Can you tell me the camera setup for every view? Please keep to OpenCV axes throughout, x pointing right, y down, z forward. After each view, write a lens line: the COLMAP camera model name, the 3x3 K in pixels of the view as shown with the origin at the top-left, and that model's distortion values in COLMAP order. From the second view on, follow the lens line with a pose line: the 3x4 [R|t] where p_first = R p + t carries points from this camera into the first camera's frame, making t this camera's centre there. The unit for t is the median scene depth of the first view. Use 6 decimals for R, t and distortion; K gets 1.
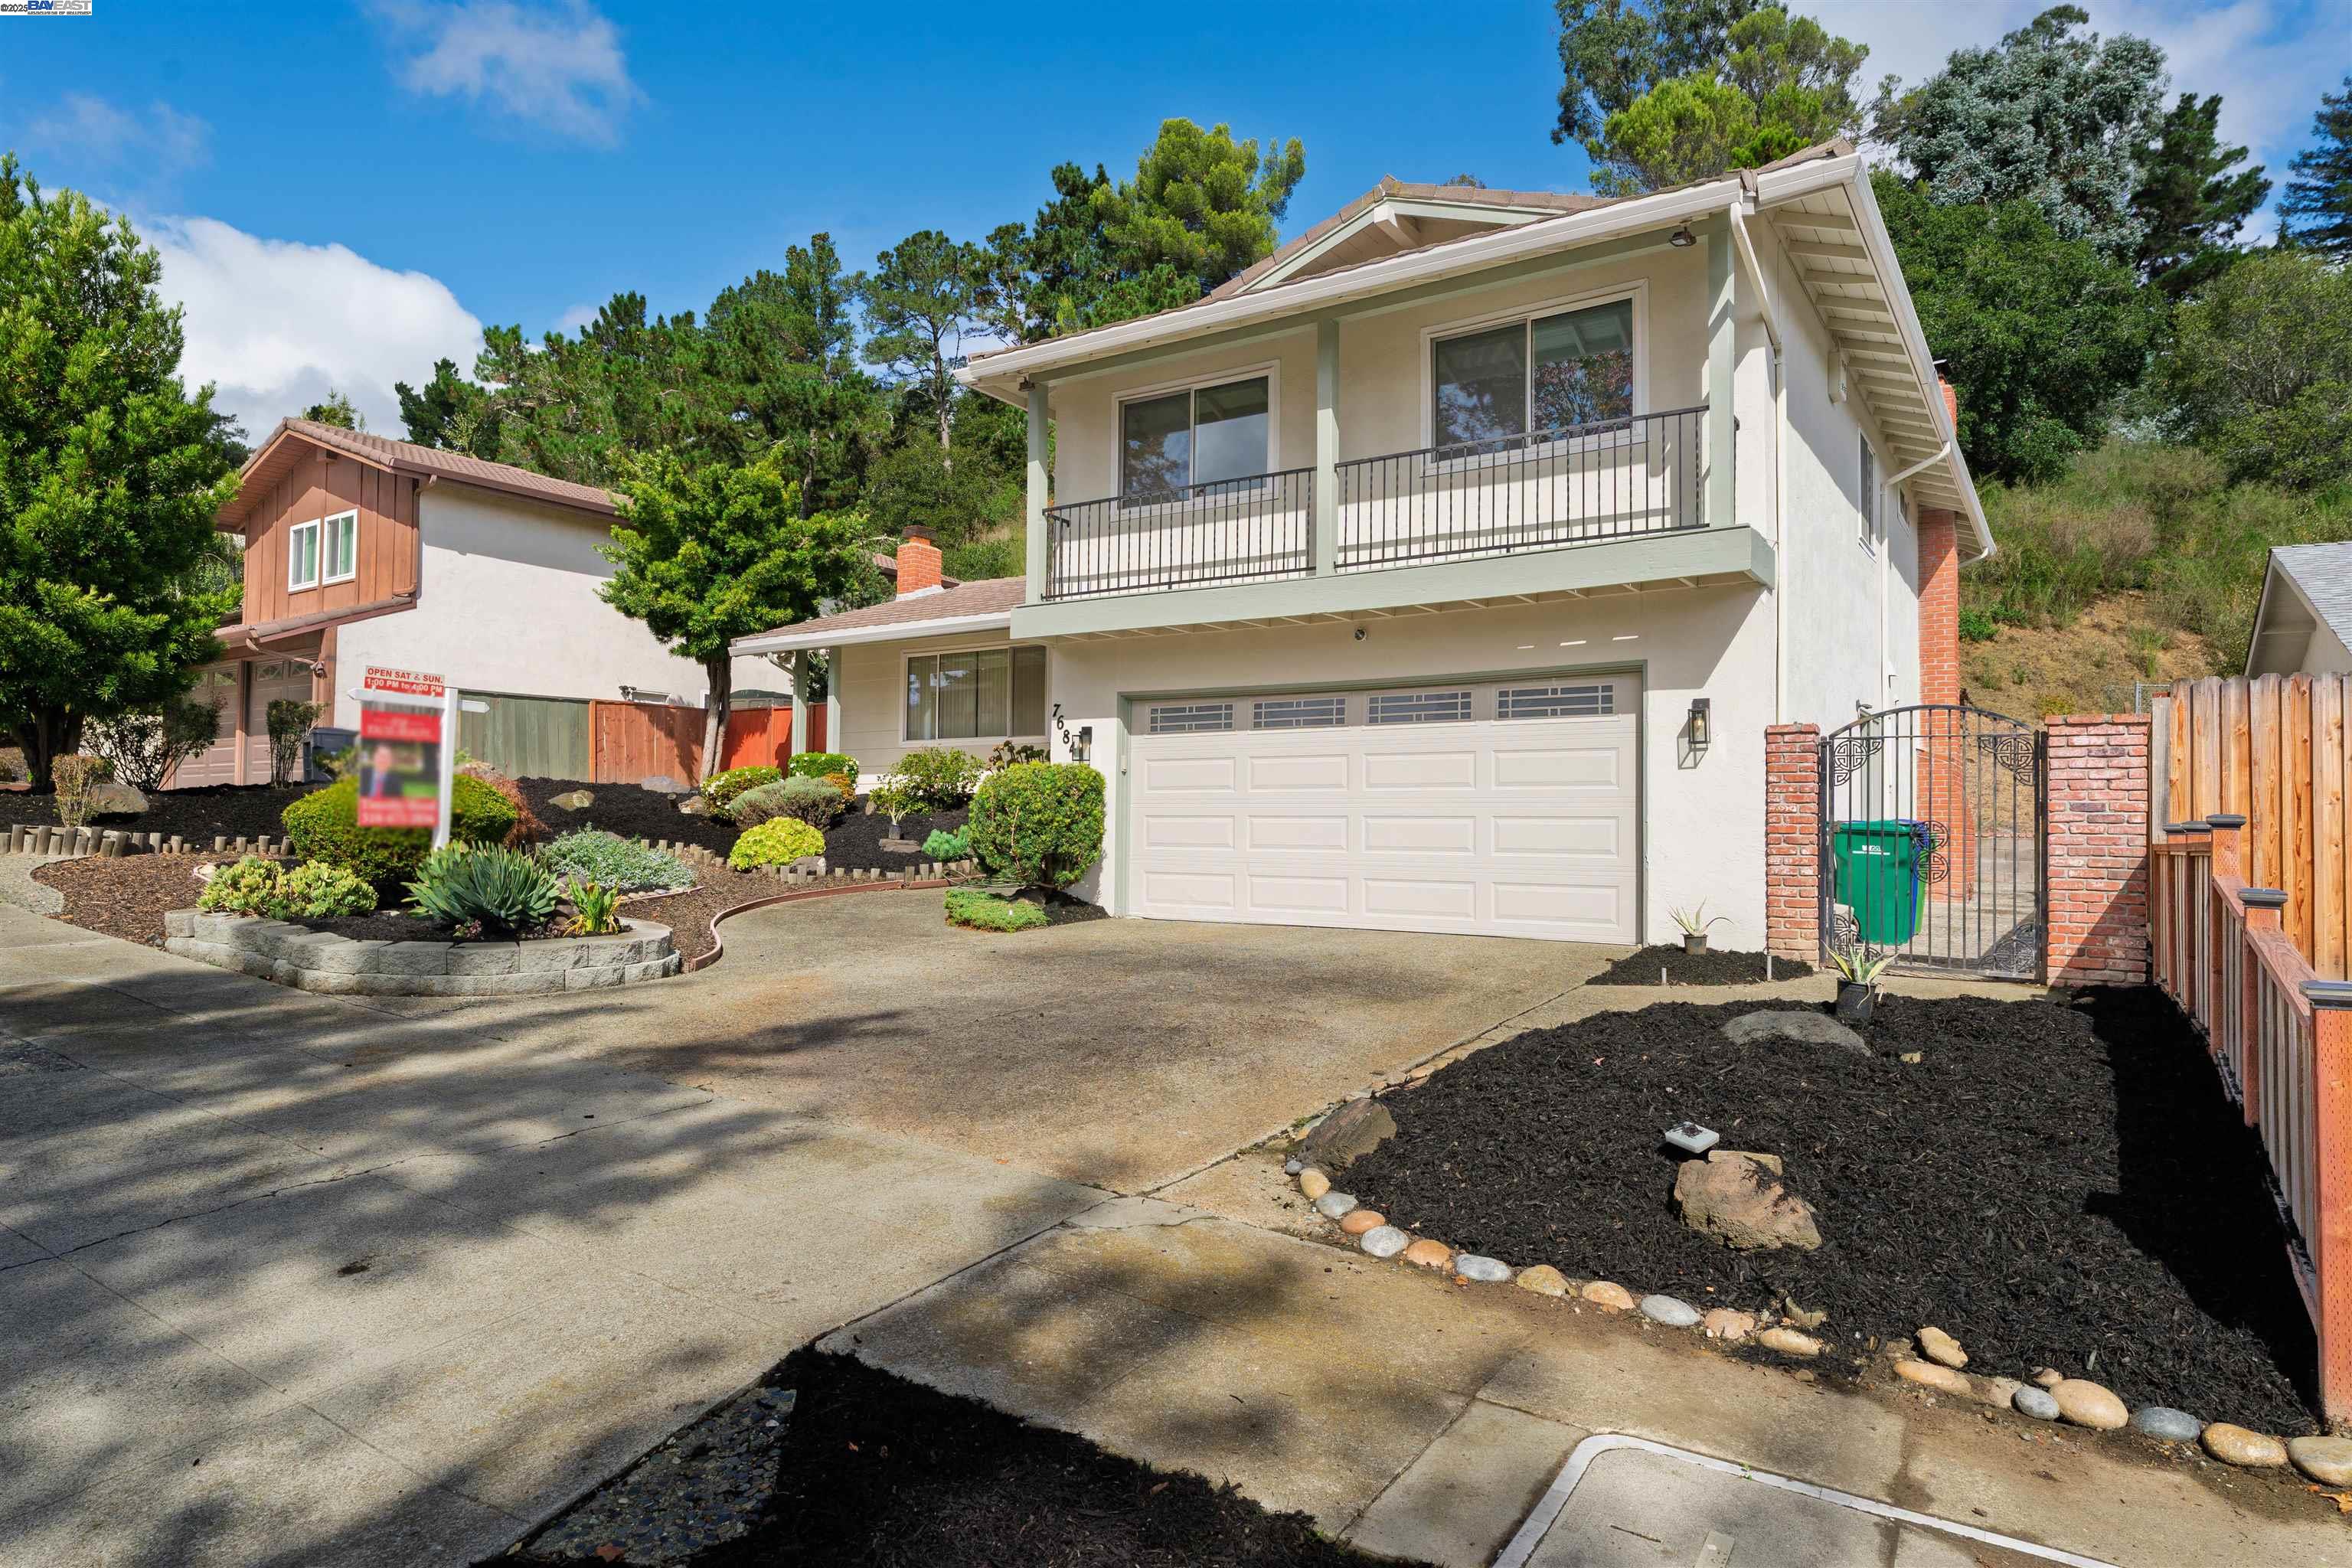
lens RADIAL K [[1365.0, 0, 1175.9], [0, 1365.0, 796.9], [0, 0, 1]] dist [0.000898, -0.003088]
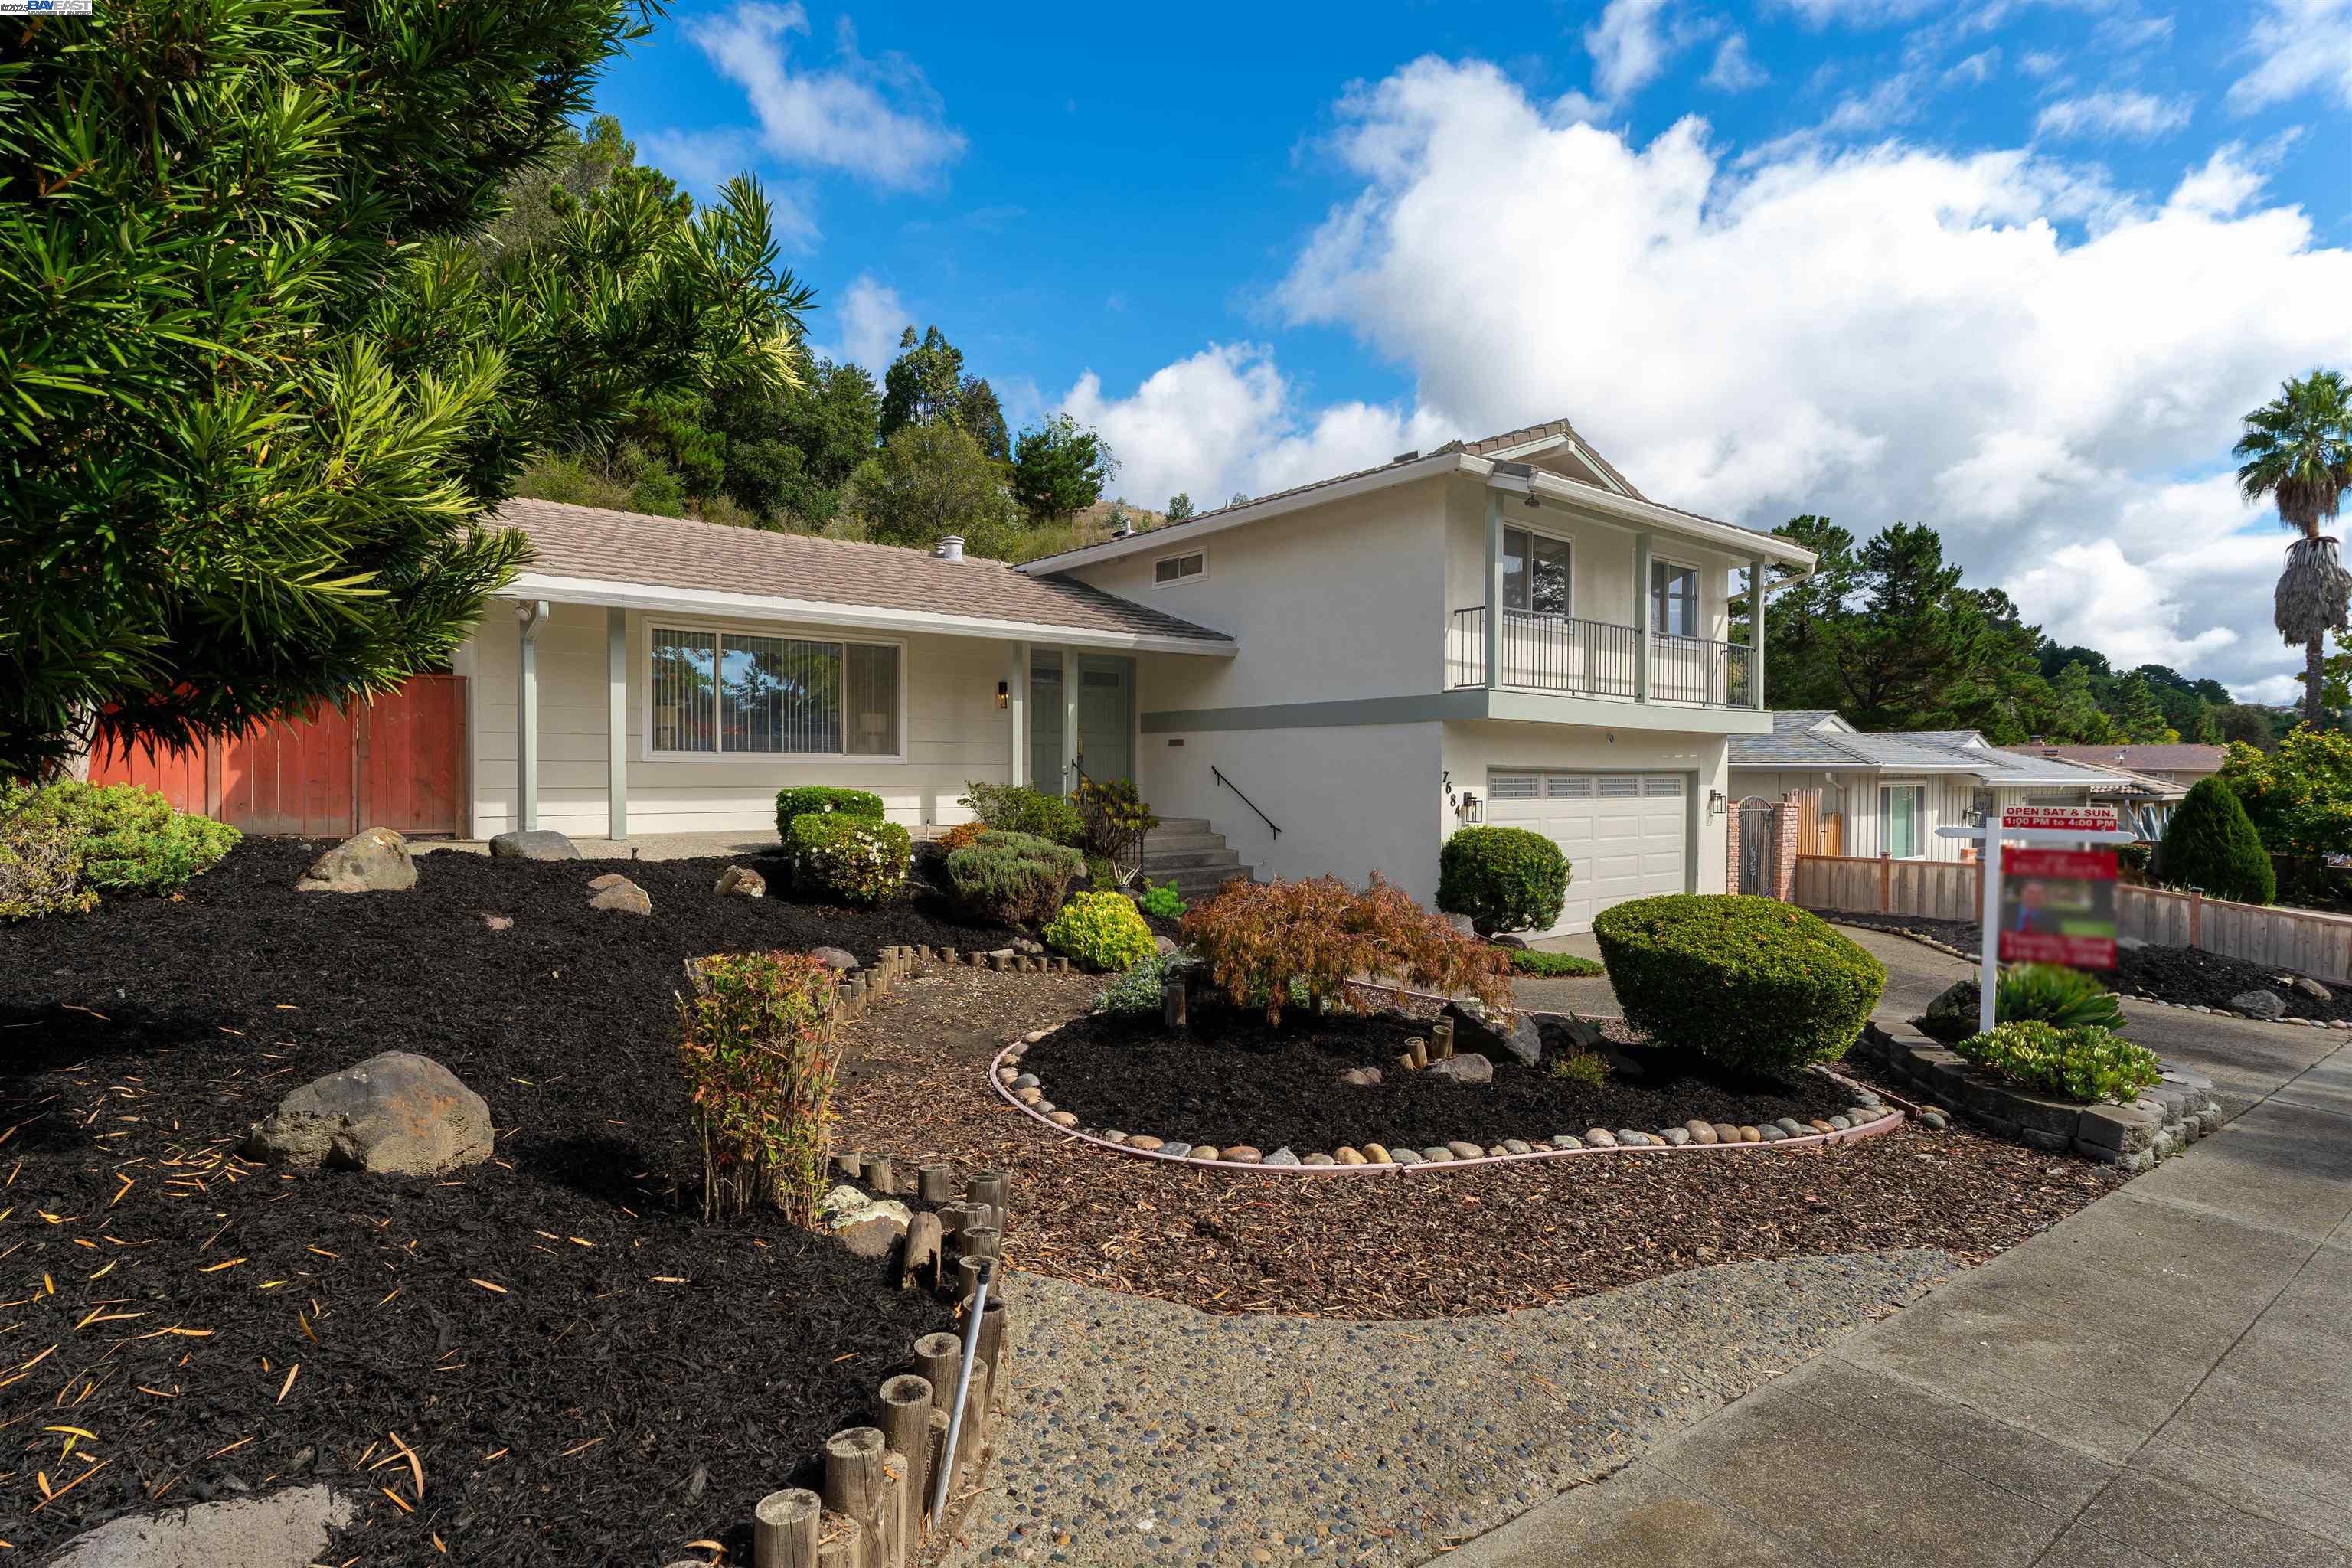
lens RADIAL K [[1143.0, 0, 1154.4], [0, 1143.0, 795.0], [0, 0, 1]] dist [-0.001176, -0.000618]
pose [[0.313550, -0.027699, 0.949168, -0.638619], [-0.029710, 0.998799, 0.038962, -0.046819], [-0.949107, -0.040417, 0.312351, 0.558416]]
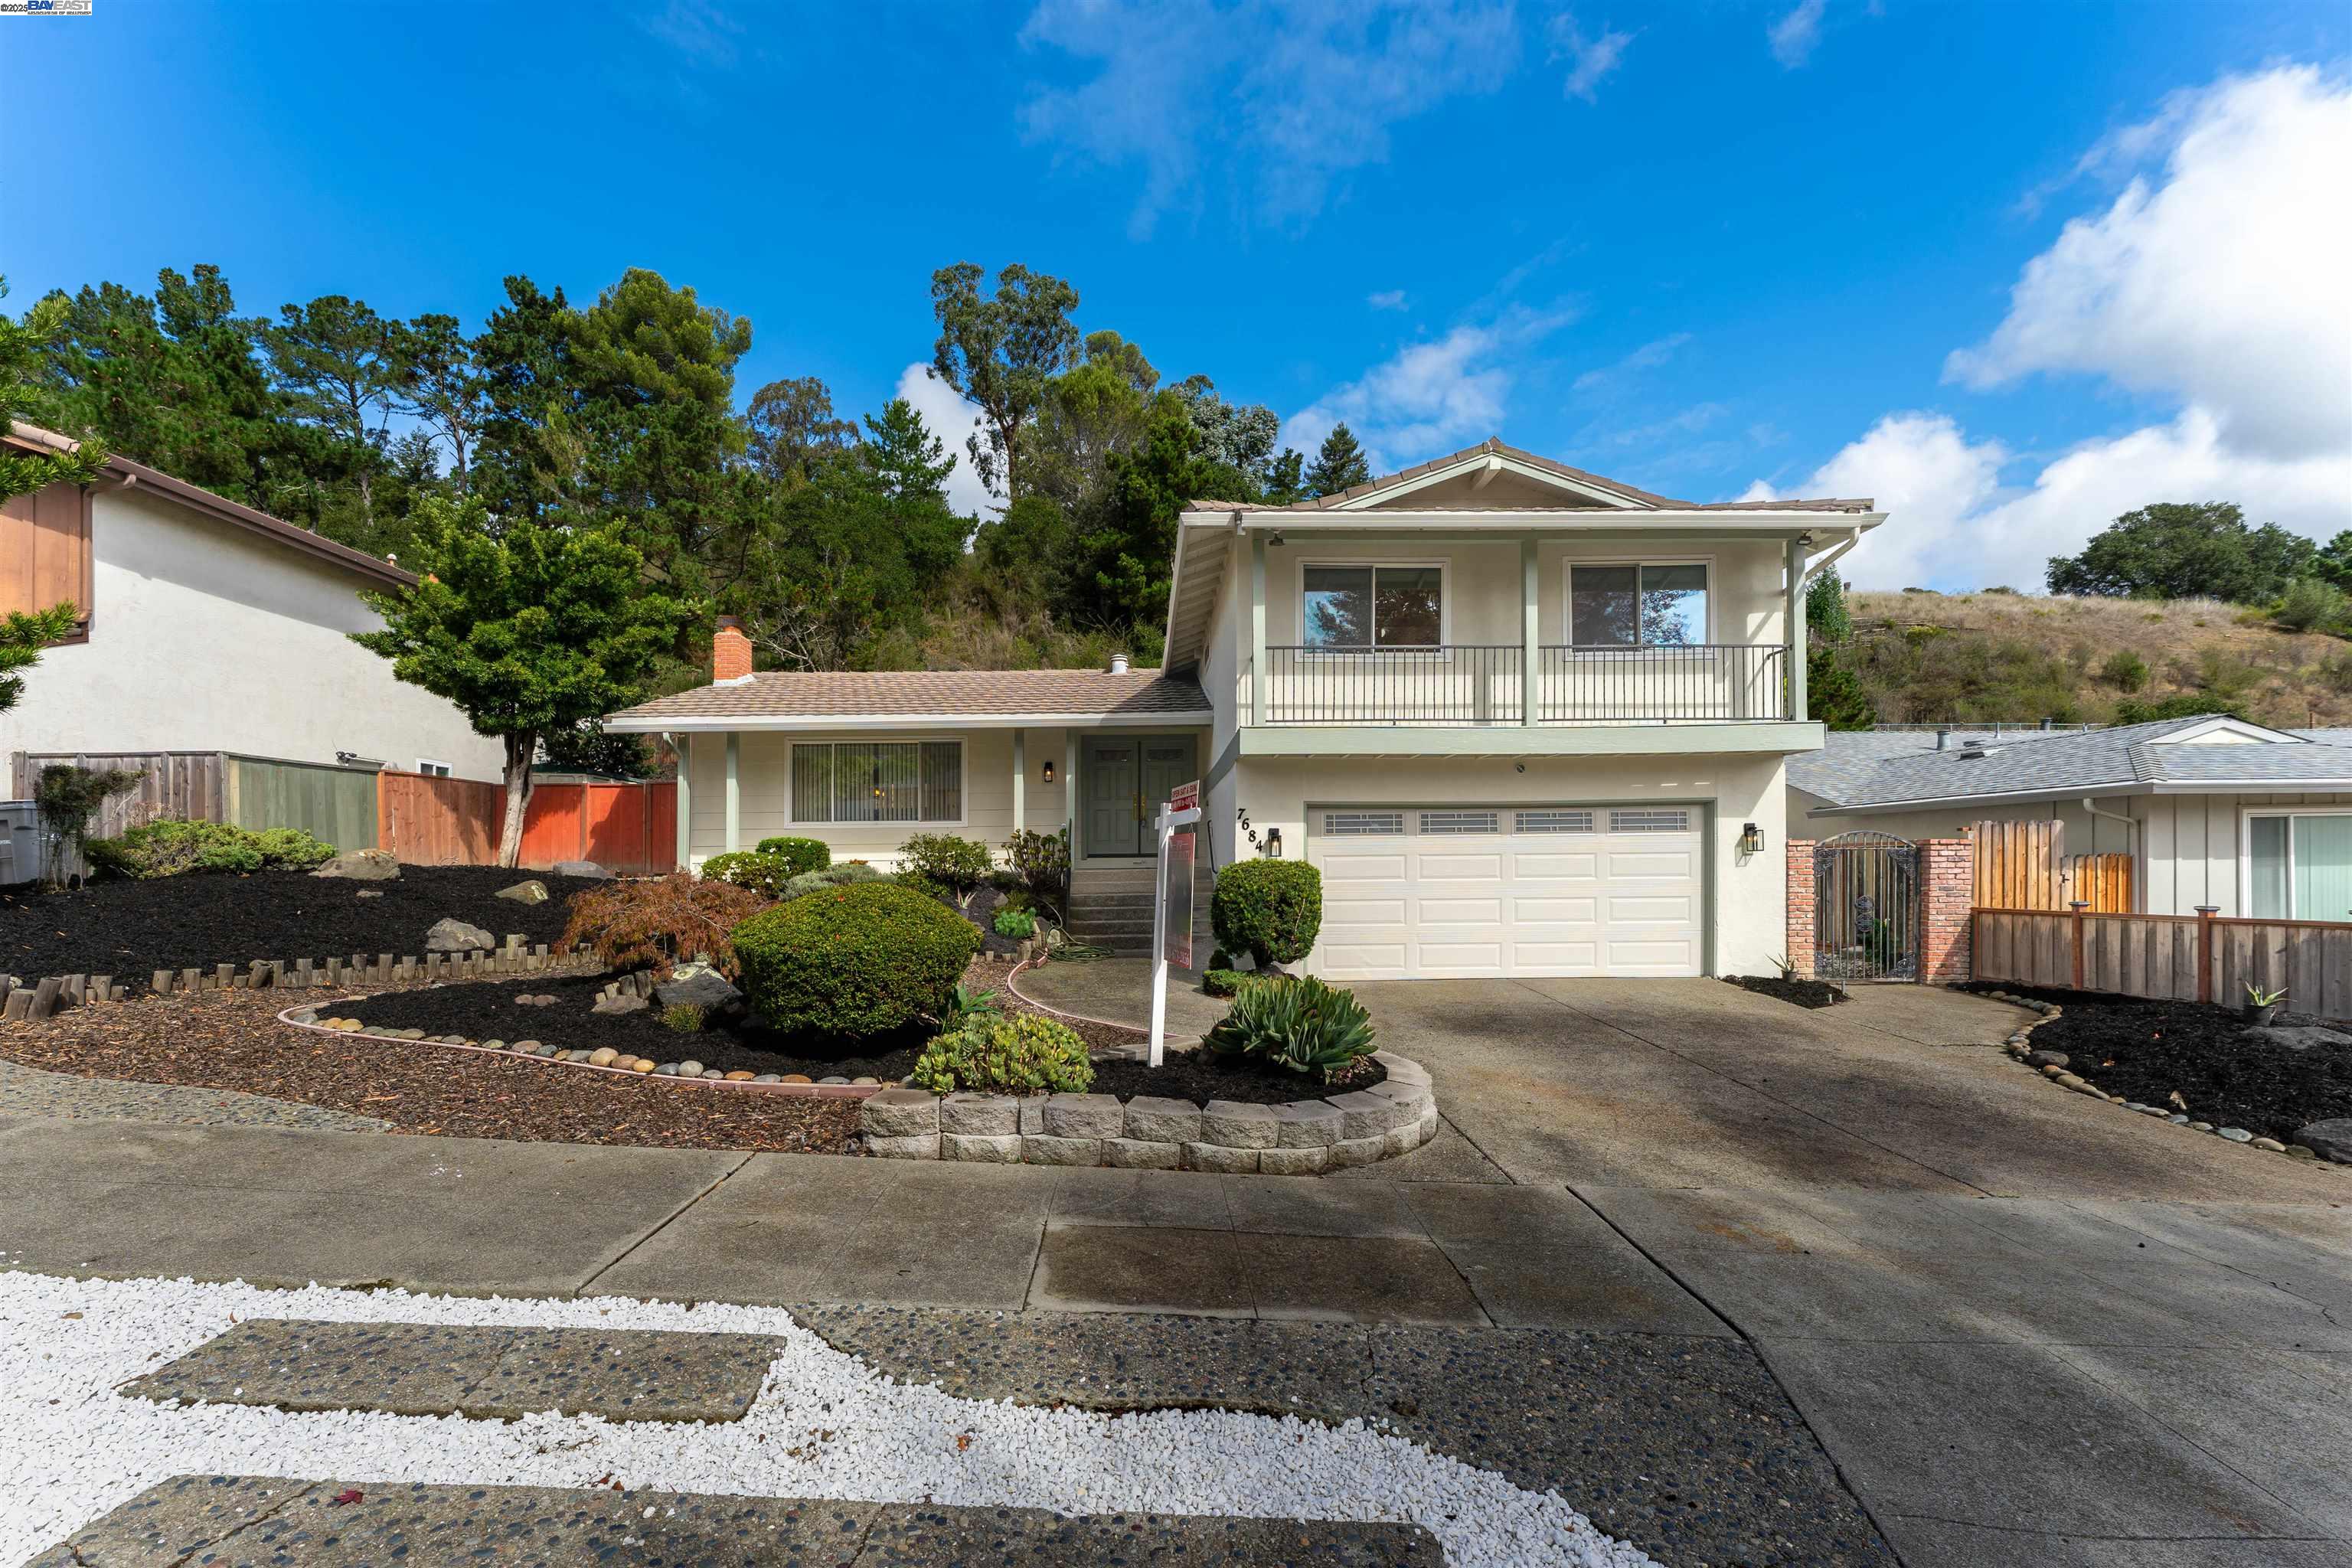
lens RADIAL K [[964.6, 0, 1163.0], [0, 964.6, 870.5], [0, 0, 1]] dist [-0.001259, -0.000079]
pose [[0.819917, -0.018998, 0.572167, -0.377335], [0.003396, 0.999593, 0.028323, -0.022808], [-0.572472, -0.021279, 0.819648, 0.205285]]
